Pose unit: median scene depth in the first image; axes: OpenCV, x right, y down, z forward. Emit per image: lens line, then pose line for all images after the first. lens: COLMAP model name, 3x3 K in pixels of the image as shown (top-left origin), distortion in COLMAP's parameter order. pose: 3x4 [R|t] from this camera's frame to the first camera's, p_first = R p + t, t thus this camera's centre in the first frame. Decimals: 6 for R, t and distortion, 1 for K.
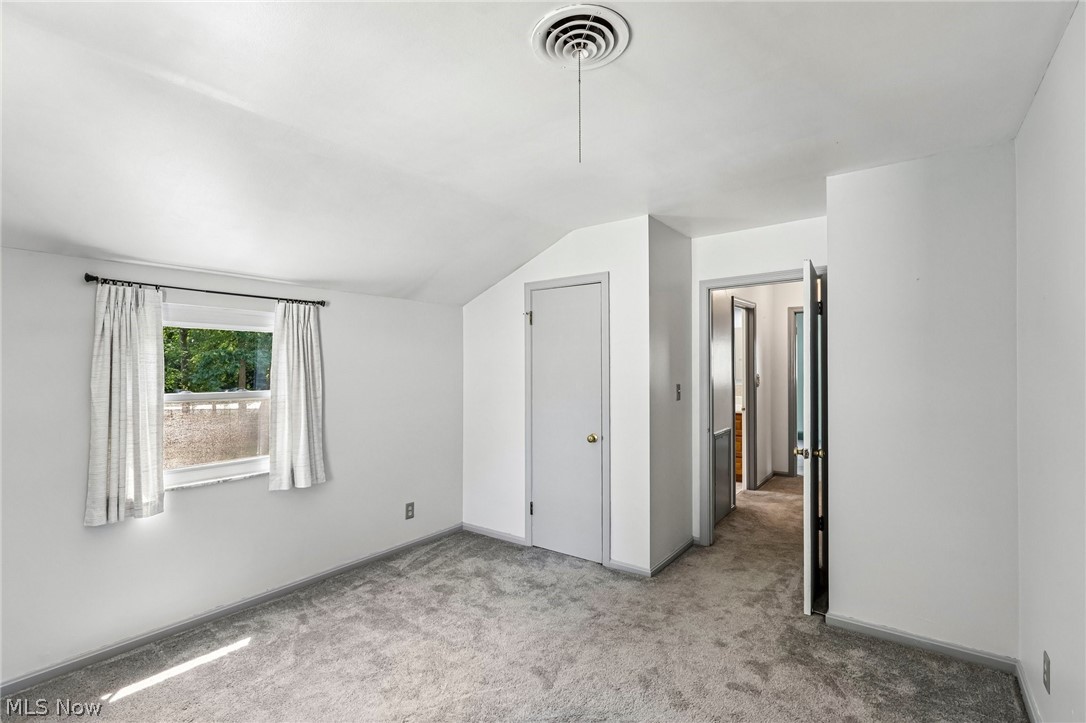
lens RADIAL K [[502.5, 0, 537.6], [0, 502.5, 365.5], [0, 0, 1]] dist [-0.001790, 0.001010]
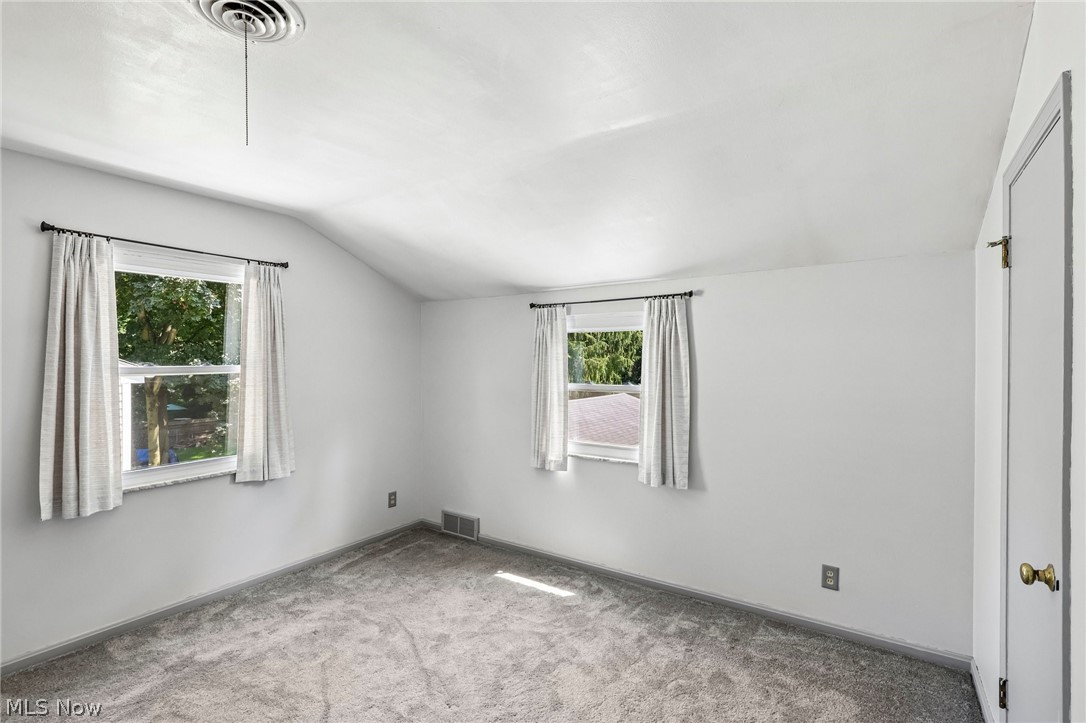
lens RADIAL K [[502.5, 0, 538.8], [0, 502.5, 361.8], [0, 0, 1]] dist [-0.001790, 0.001010]
pose [[0.042333, 0.002020, -0.999102, 0.557866], [0.004561, 0.999987, 0.002215, -0.004028], [0.999093, -0.004651, 0.042323, 0.812836]]
